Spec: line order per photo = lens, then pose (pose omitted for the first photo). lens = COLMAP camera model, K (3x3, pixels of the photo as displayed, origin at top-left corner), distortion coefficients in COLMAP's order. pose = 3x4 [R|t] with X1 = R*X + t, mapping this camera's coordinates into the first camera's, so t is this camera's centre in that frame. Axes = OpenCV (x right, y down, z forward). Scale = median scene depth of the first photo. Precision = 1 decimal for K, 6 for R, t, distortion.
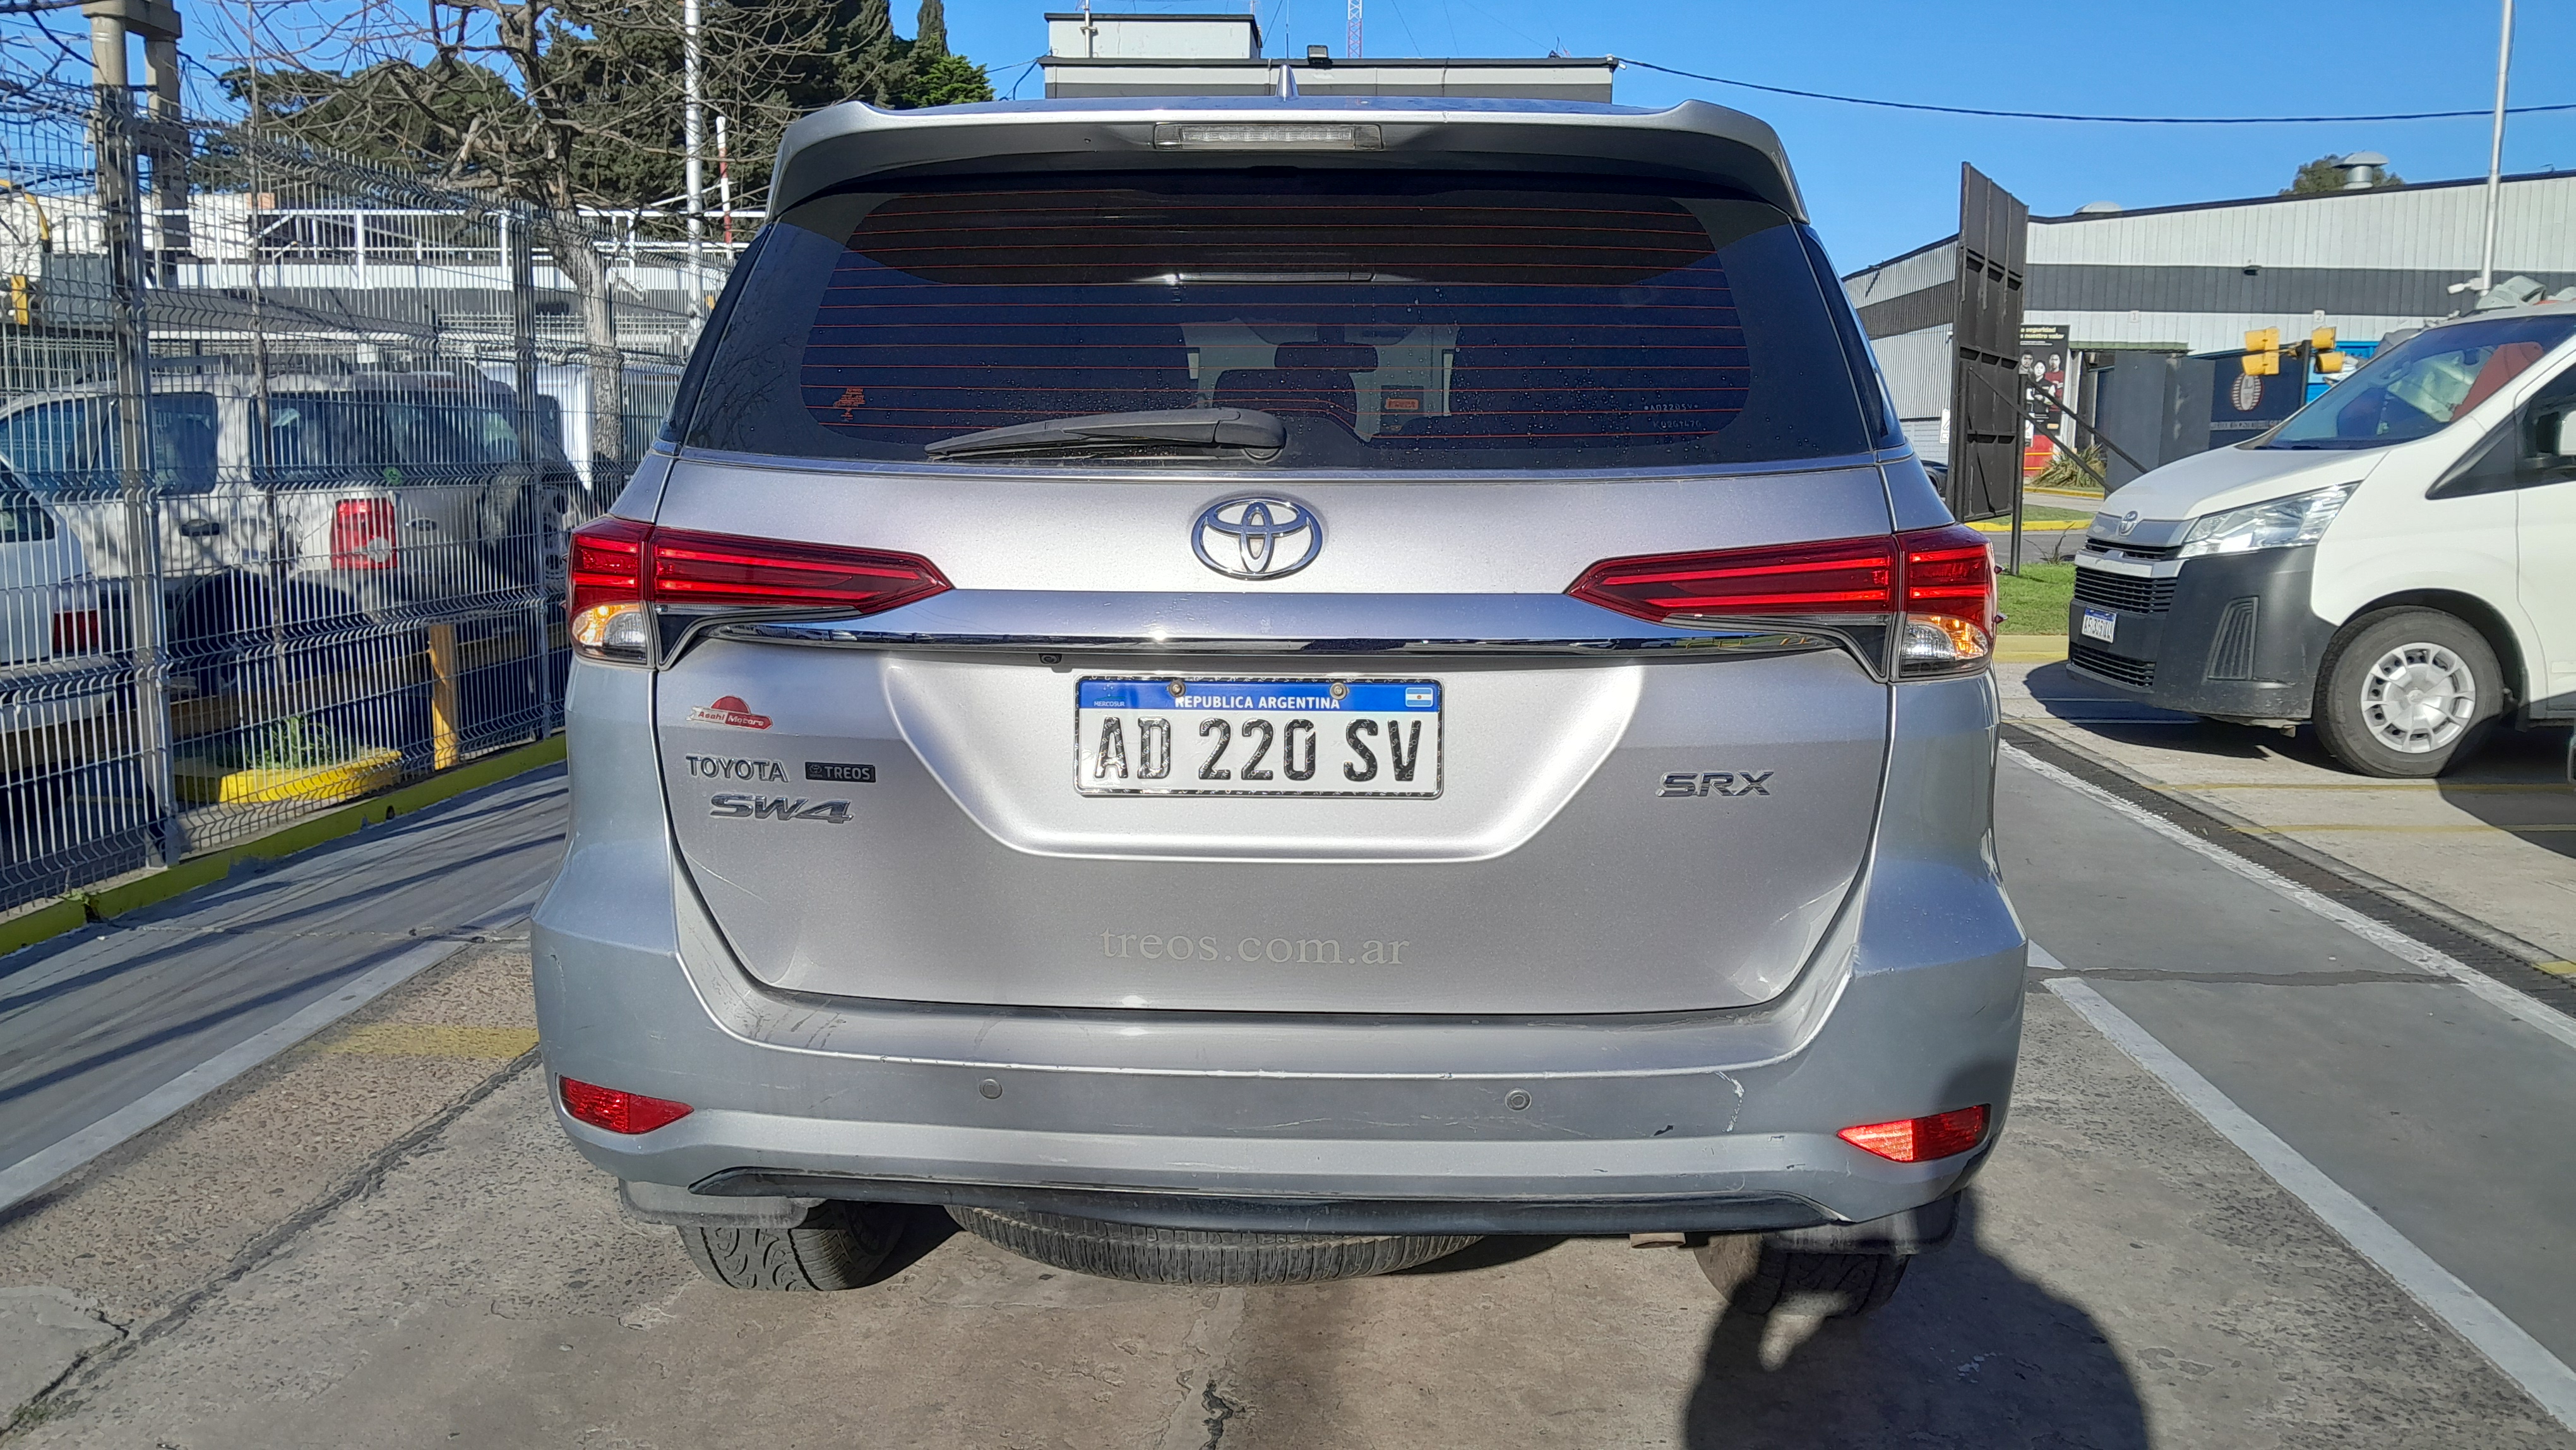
lens RADIAL K [[1992.8, 0, 1288.3], [0, 1992.8, 709.8], [0, 0, 1]] dist [0.013325, -0.052617]
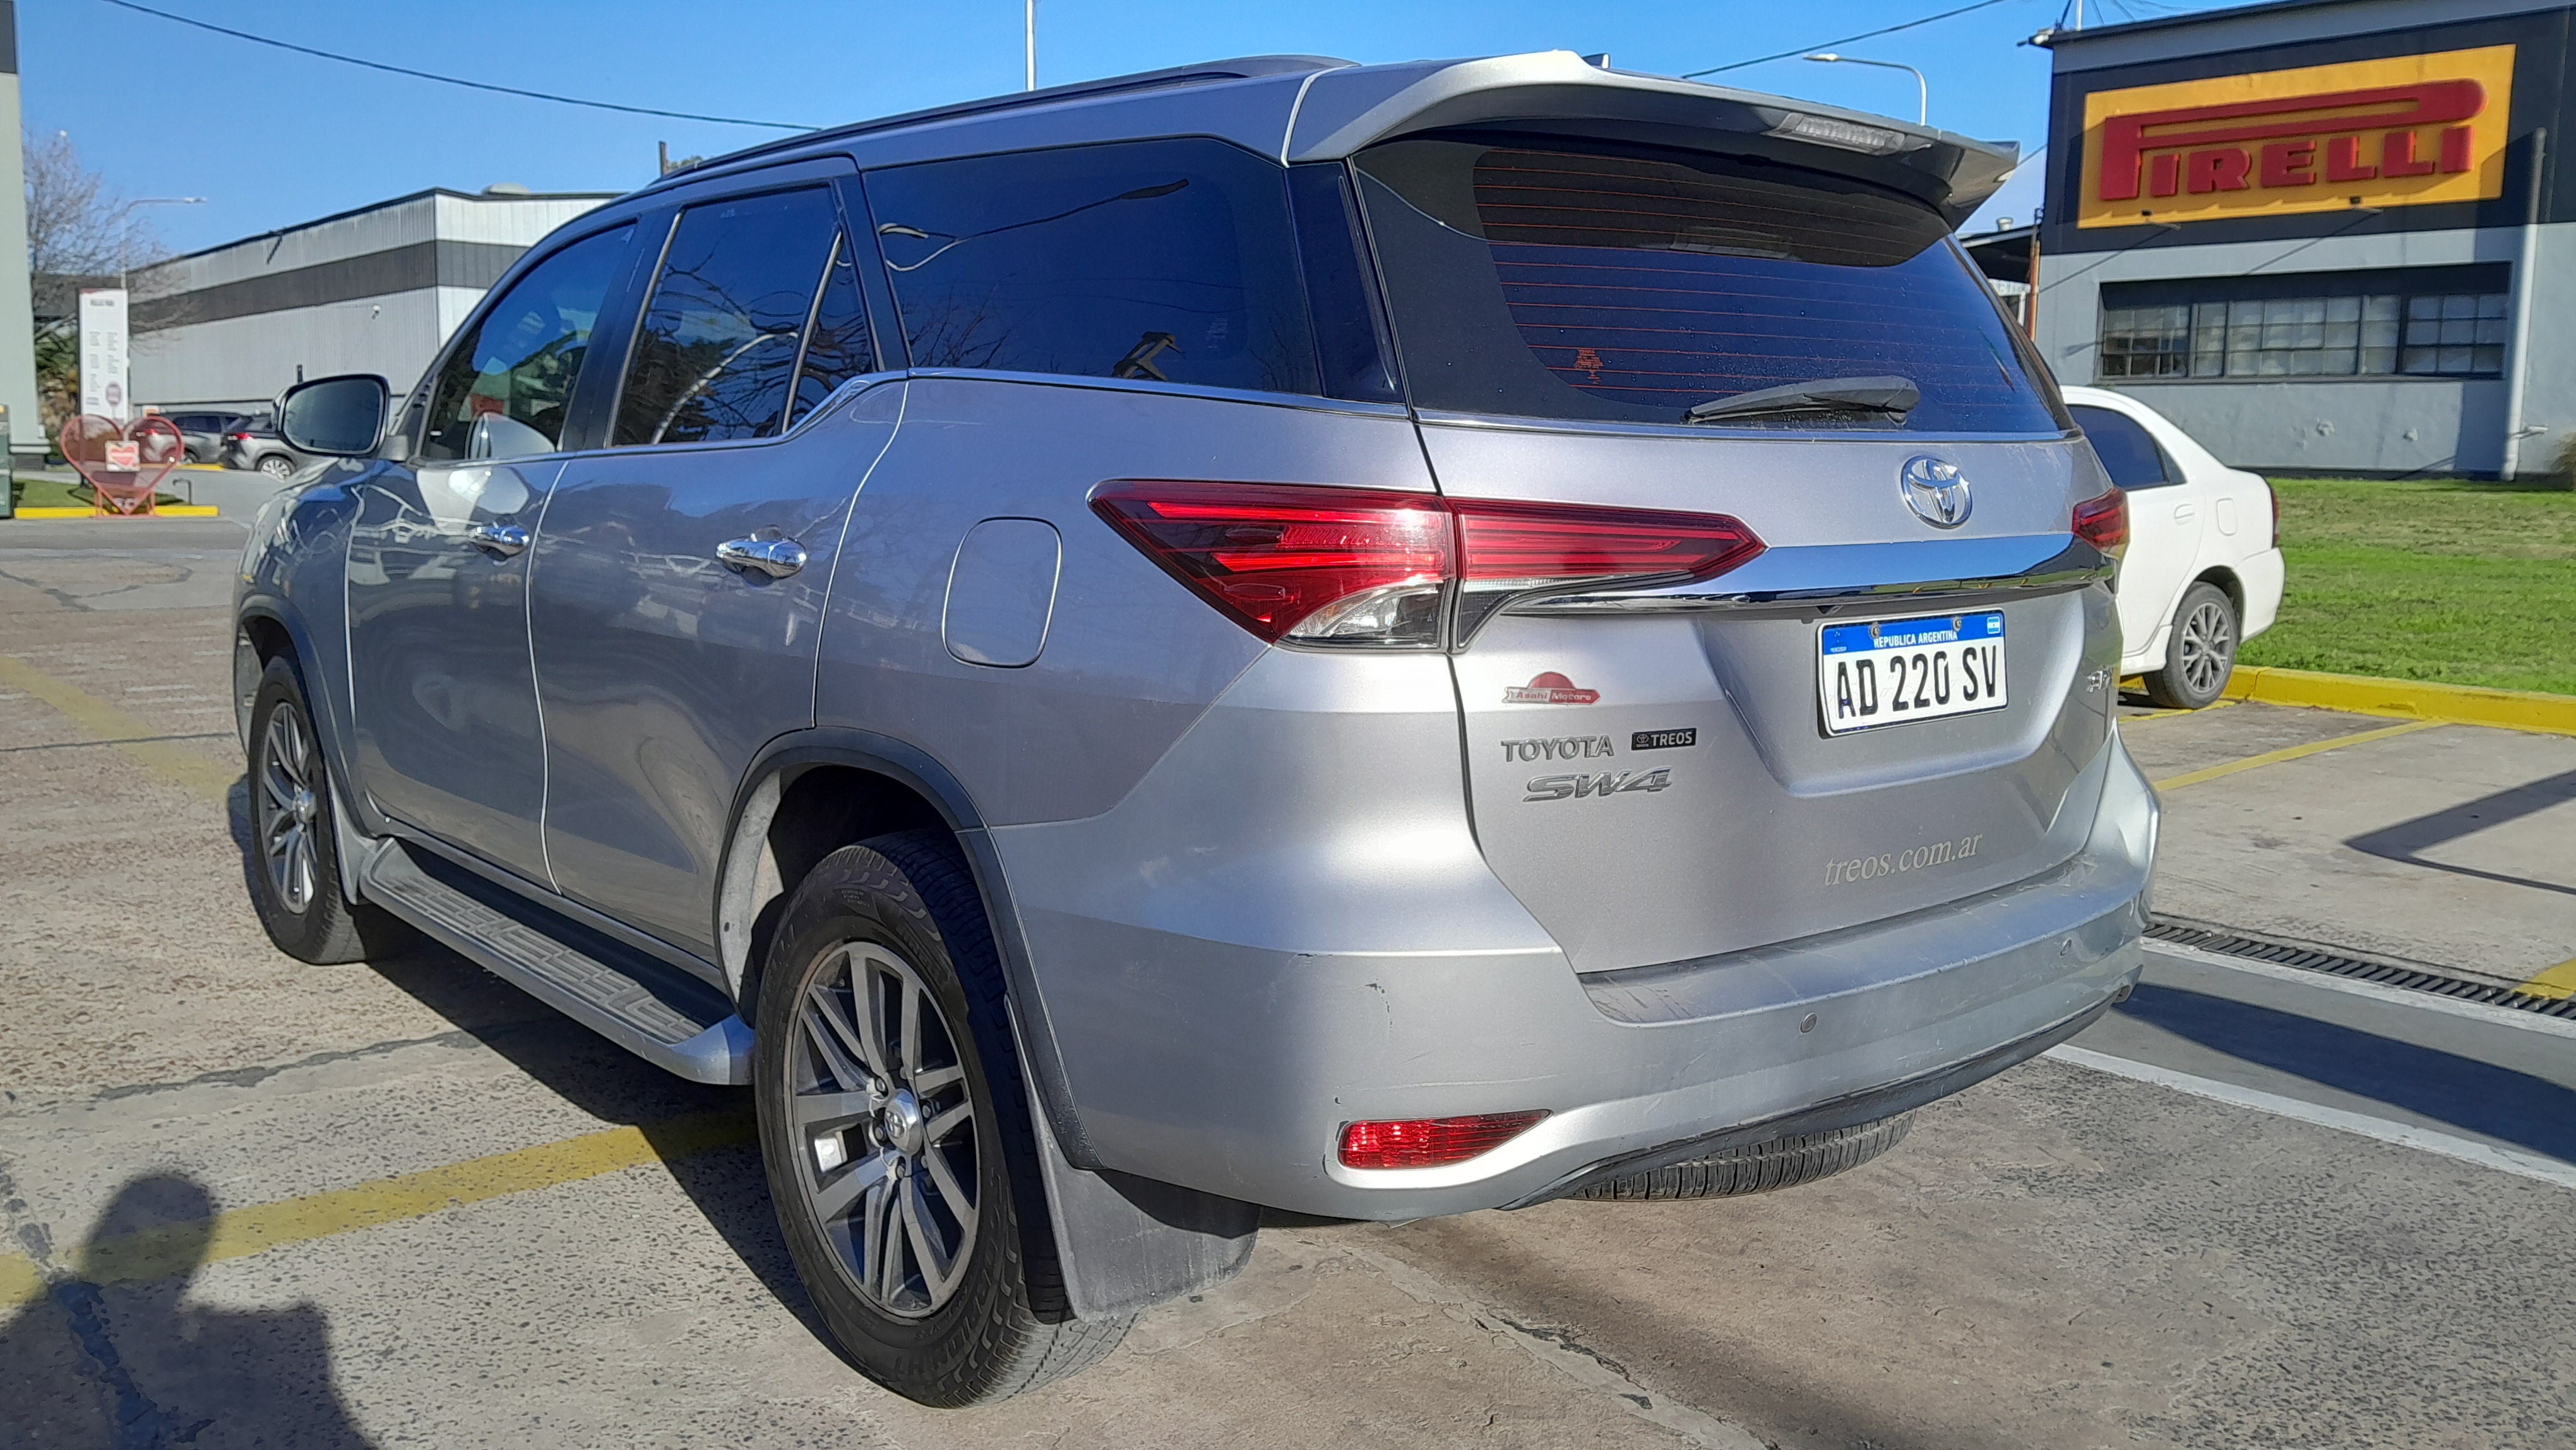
lens RADIAL K [[1990.0, 0, 1296.5], [0, 1990.0, 727.1], [0, 0, 1]] dist [0.031070, -0.080944]
pose [[0.731090, -0.094934, 0.675644, -1.040329], [0.083148, 0.995288, 0.049876, -0.039492], [-0.677196, 0.019714, 0.735539, 0.405111]]
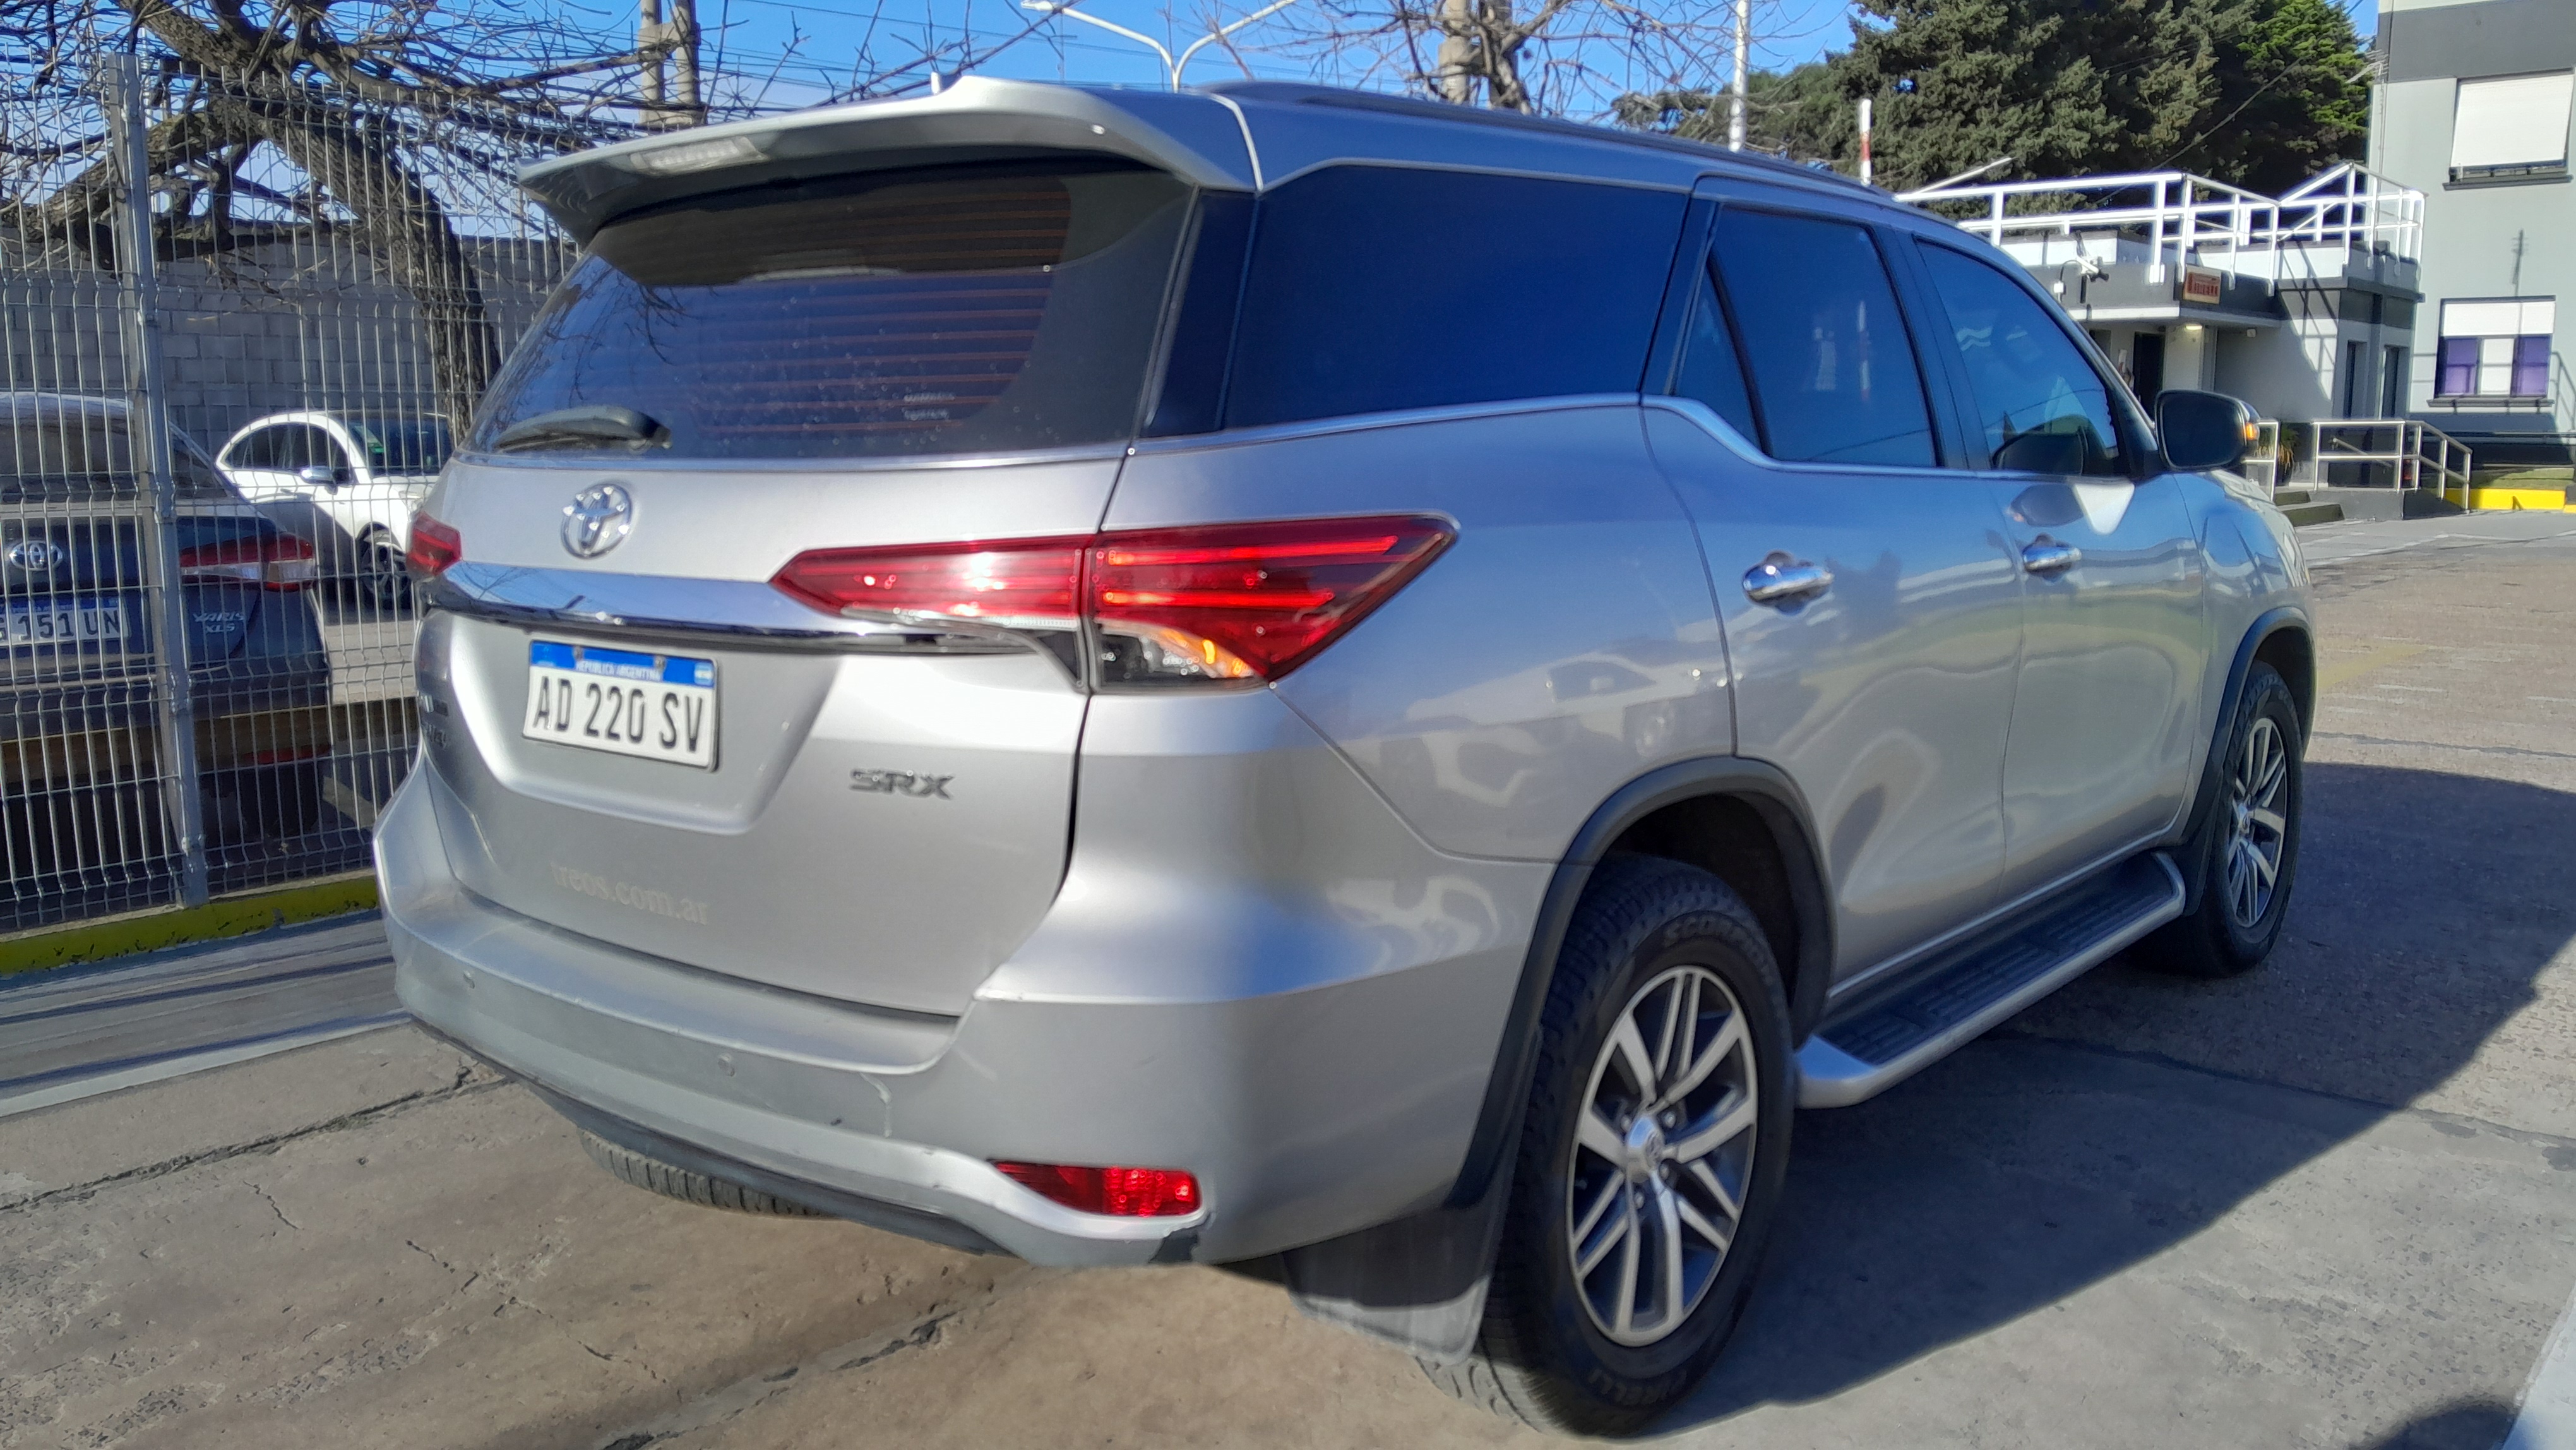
lens RADIAL K [[1952.9, 0, 1288.0], [0, 1952.9, 725.0], [0, 0, 1]] dist [0.057176, -0.106593]
pose [[0.802903, 0.078263, -0.590950, 0.933354], [-0.067589, 0.996903, 0.040196, -0.042532], [0.592266, 0.007668, 0.805706, 0.337150]]
